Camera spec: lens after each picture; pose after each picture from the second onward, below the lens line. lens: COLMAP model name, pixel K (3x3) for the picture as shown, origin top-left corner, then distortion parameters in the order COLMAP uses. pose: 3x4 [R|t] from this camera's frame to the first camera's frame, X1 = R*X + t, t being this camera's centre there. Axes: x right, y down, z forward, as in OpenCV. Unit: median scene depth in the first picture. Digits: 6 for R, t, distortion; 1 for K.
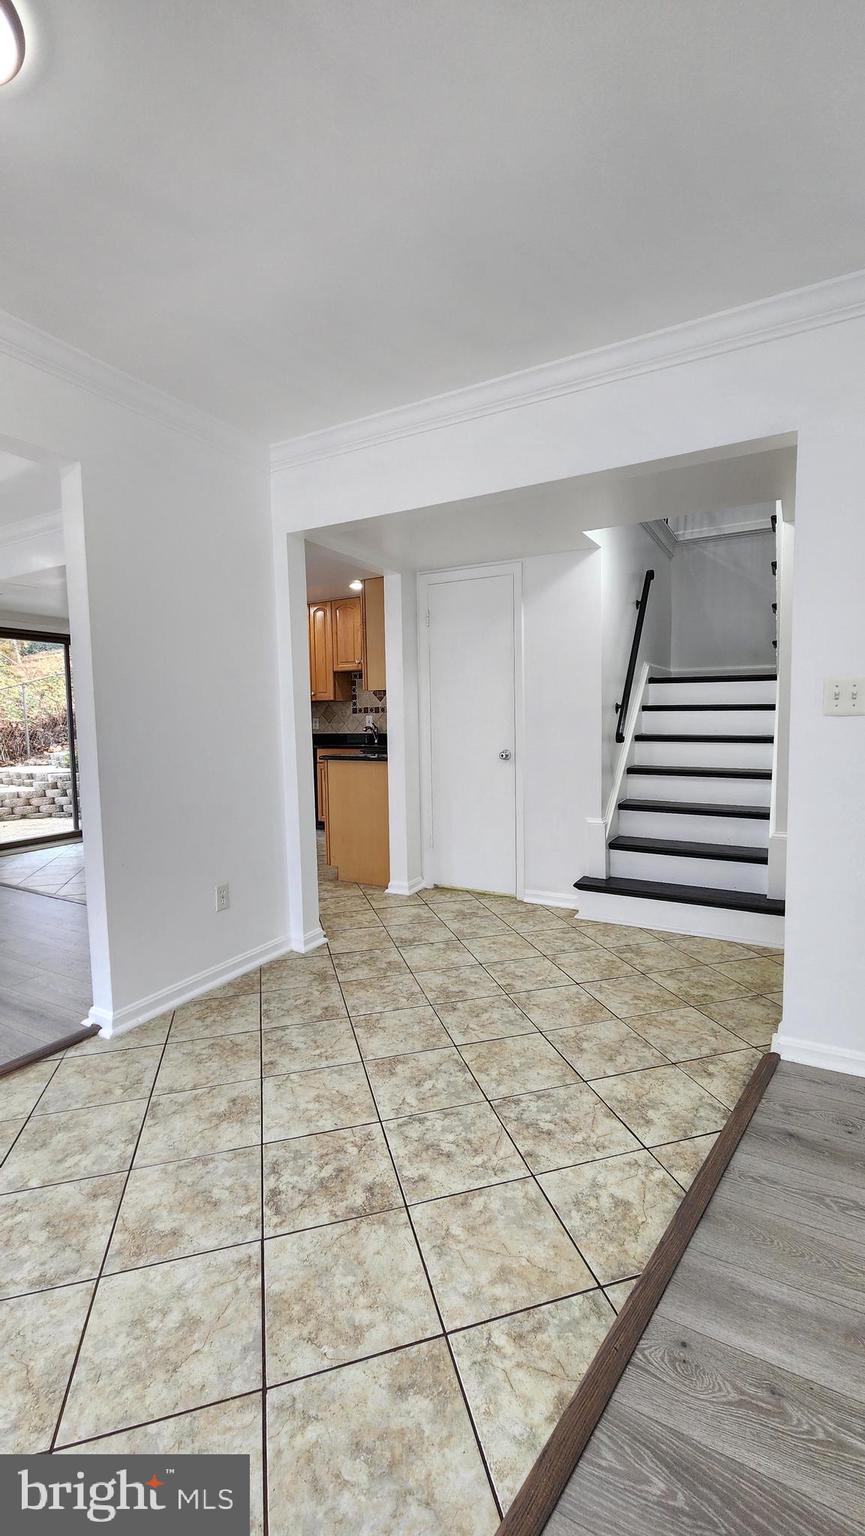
lens RADIAL K [[631.8, 0, 447.3], [0, 631.8, 761.0], [0, 0, 1]] dist [0.001435, -0.002824]
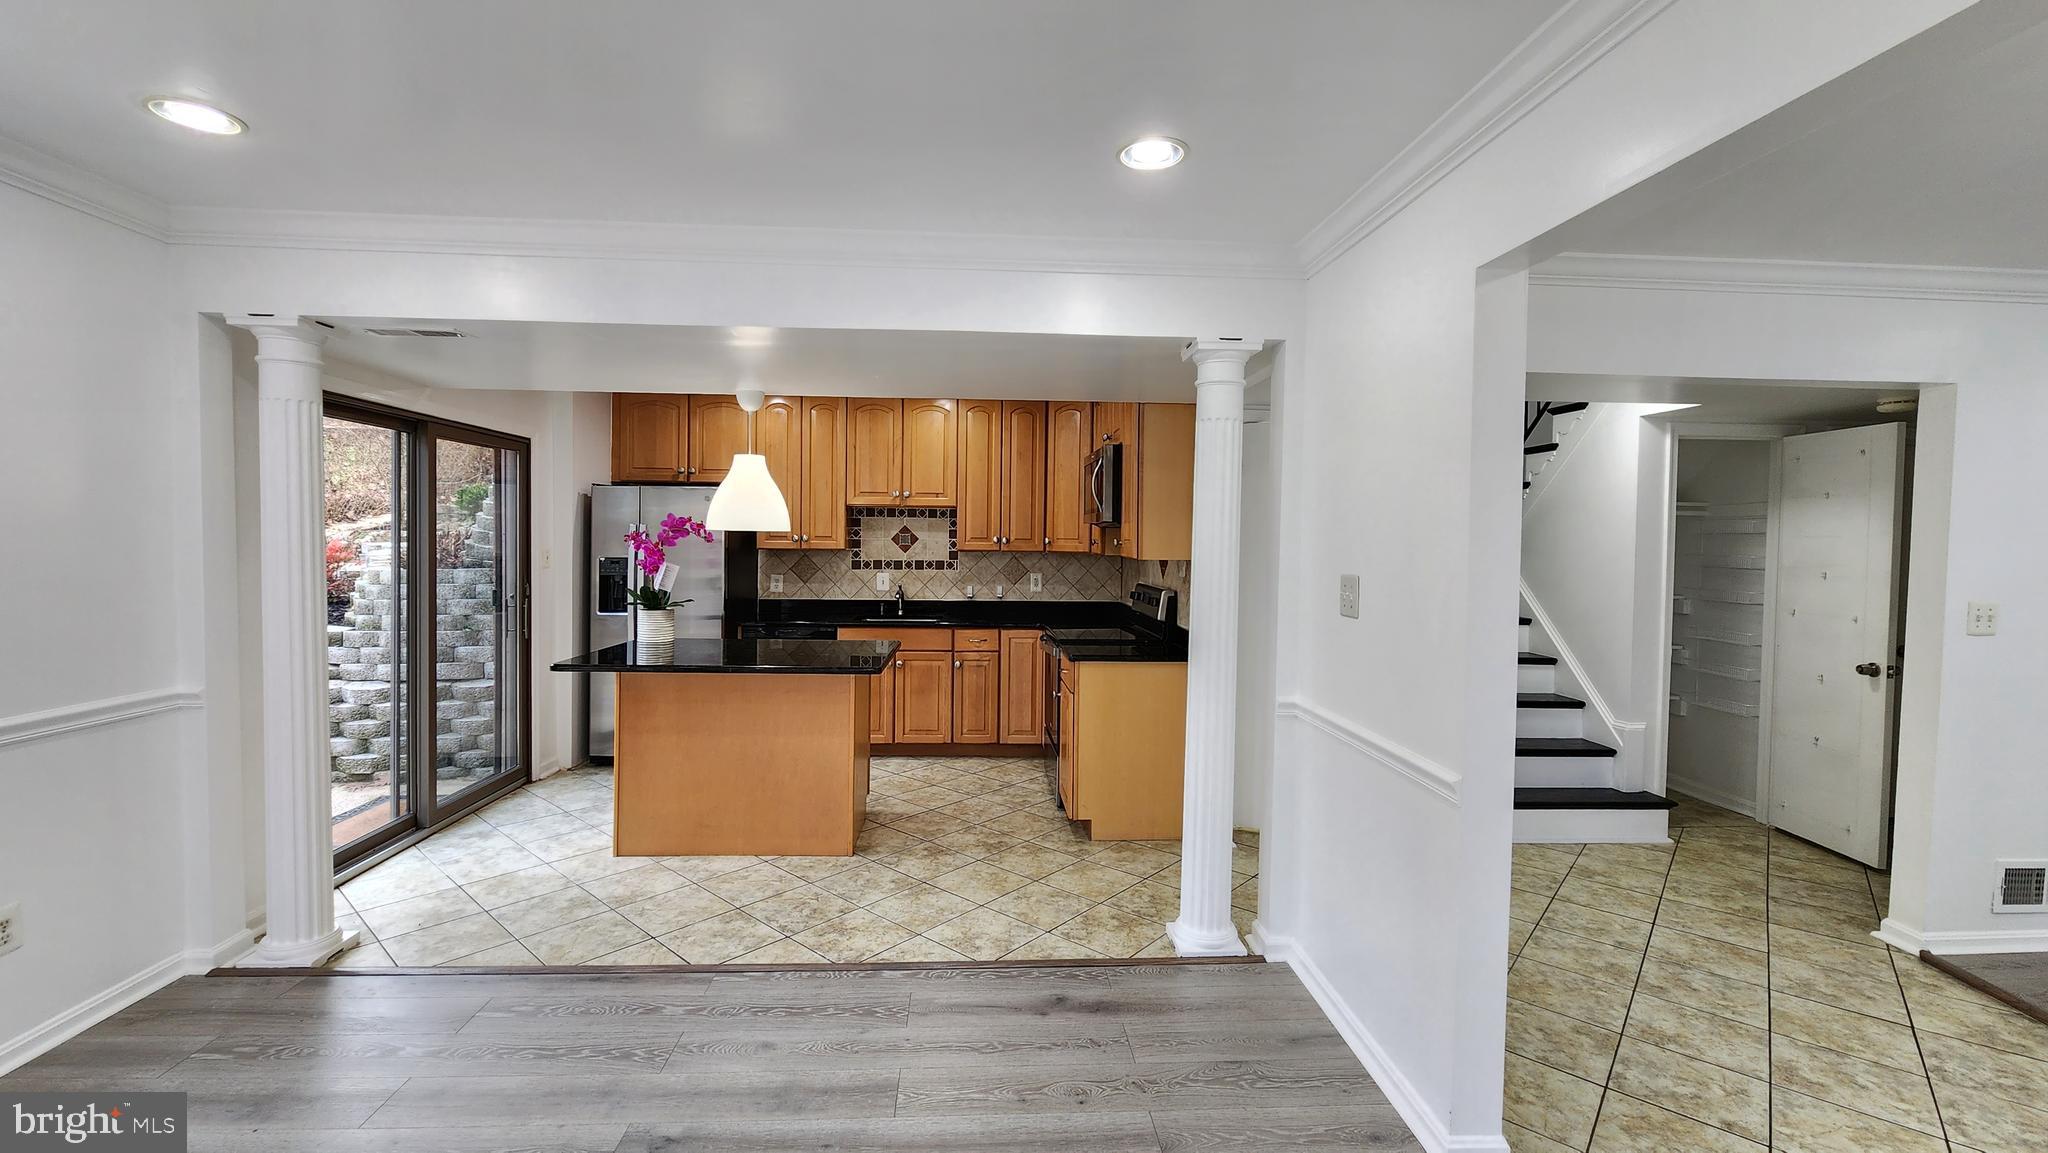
lens RADIAL K [[842.4, 0, 1020.8], [0, 842.4, 557.6], [0, 0, 1]] dist [0.001435, -0.002824]
pose [[0.846377, 0.014422, 0.532389, -1.212808], [0.011240, 0.998927, -0.044928, -0.120126], [-0.532466, 0.044010, 0.845307, 0.464647]]
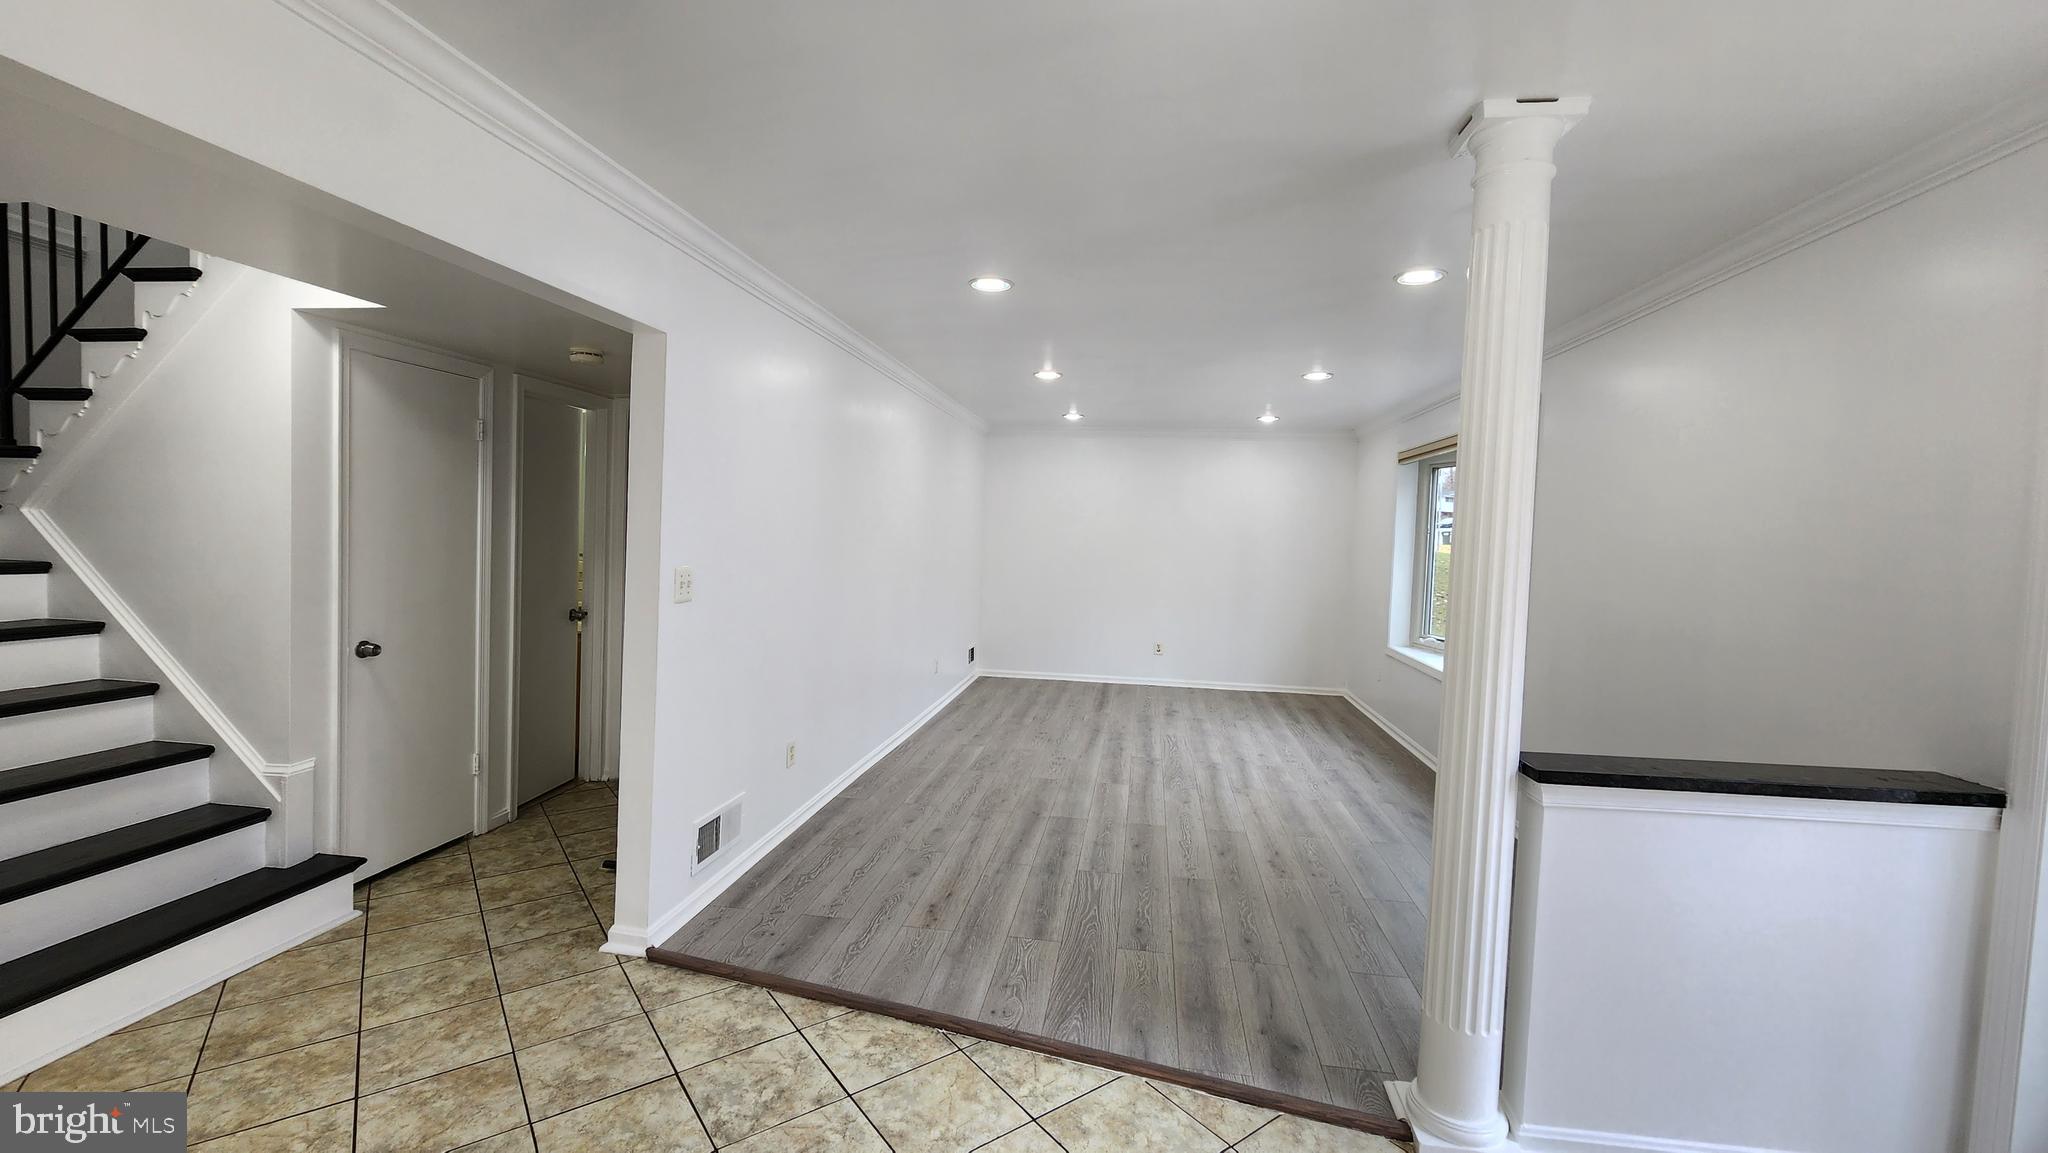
lens RADIAL K [[842.4, 0, 1016.2], [0, 842.4, 561.8], [0, 0, 1]] dist [0.001435, -0.002824]
pose [[-0.345251, -0.029989, 0.938031, -0.702115], [0.040428, 0.998086, 0.046789, -0.137735], [-0.937639, 0.054076, -0.343378, 0.700351]]
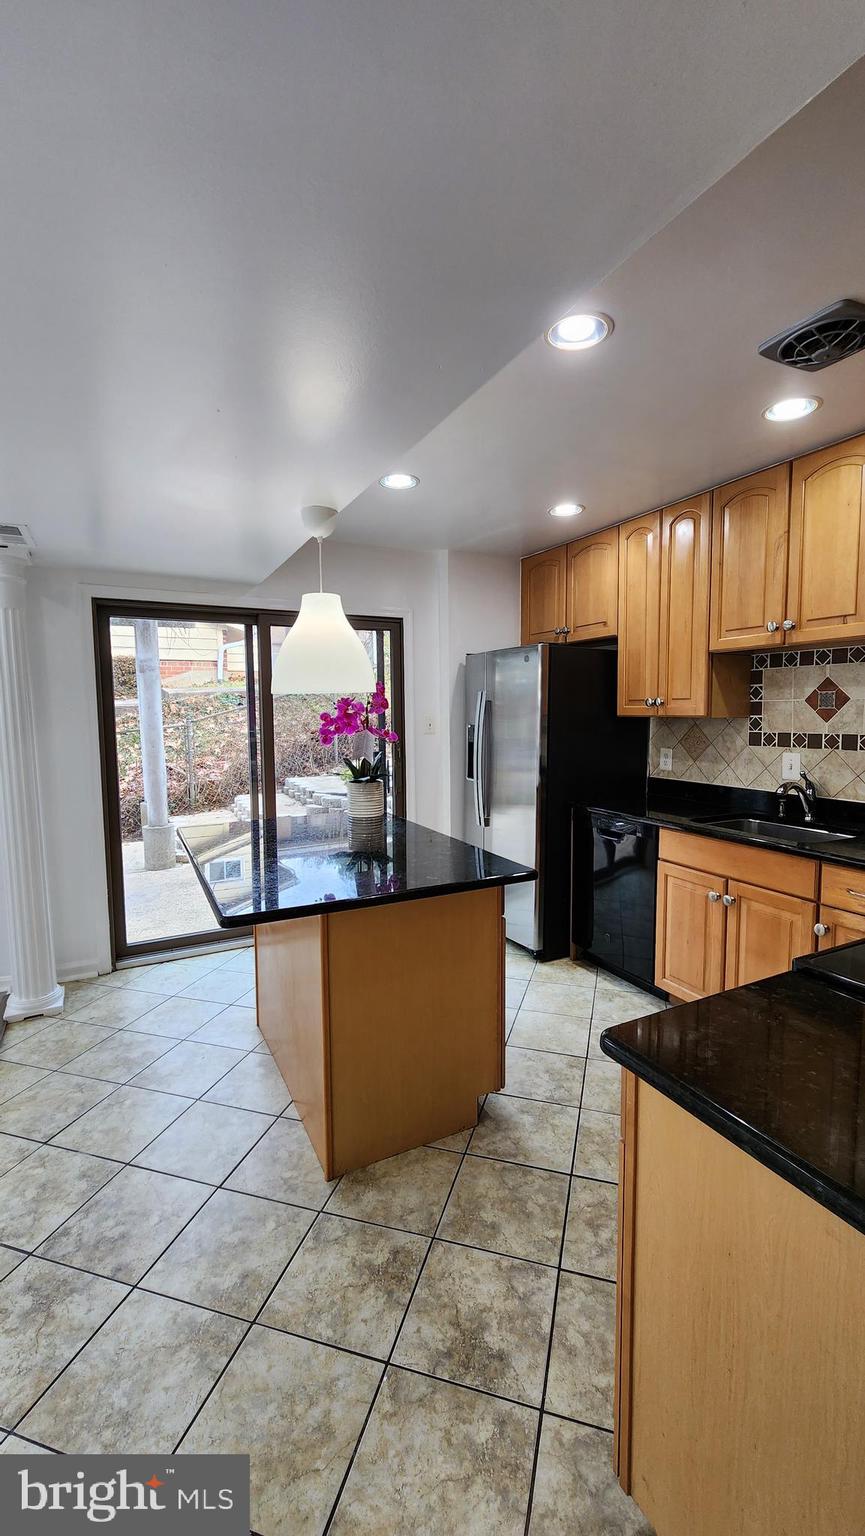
lens RADIAL K [[631.8, 0, 436.6], [0, 631.8, 762.1], [0, 0, 1]] dist [0.001435, -0.002824]
pose [[0.835313, 0.055583, -0.546958, -0.233015], [-0.042590, 0.998429, 0.036420, -0.182266], [0.548123, -0.007127, 0.836367, 1.313613]]
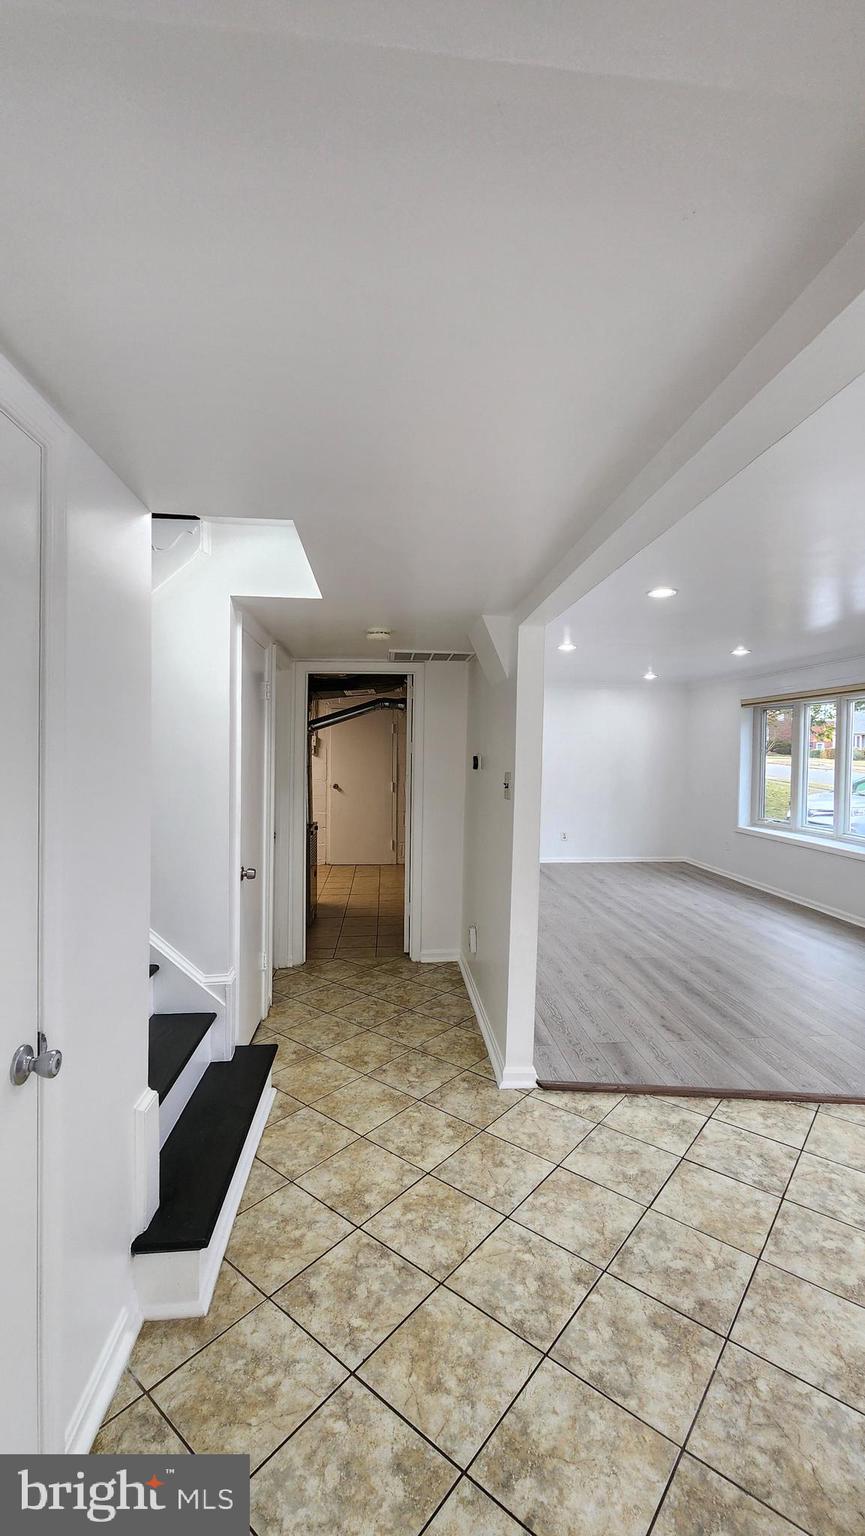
lens RADIAL K [[631.8, 0, 440.6], [0, 631.8, 764.9], [0, 0, 1]] dist [0.001435, -0.002824]
pose [[-0.562455, -0.006172, 0.826805, -0.361504], [0.058179, 0.997198, 0.047022, -0.214161], [-0.824779, 0.074551, -0.560520, 1.474384]]
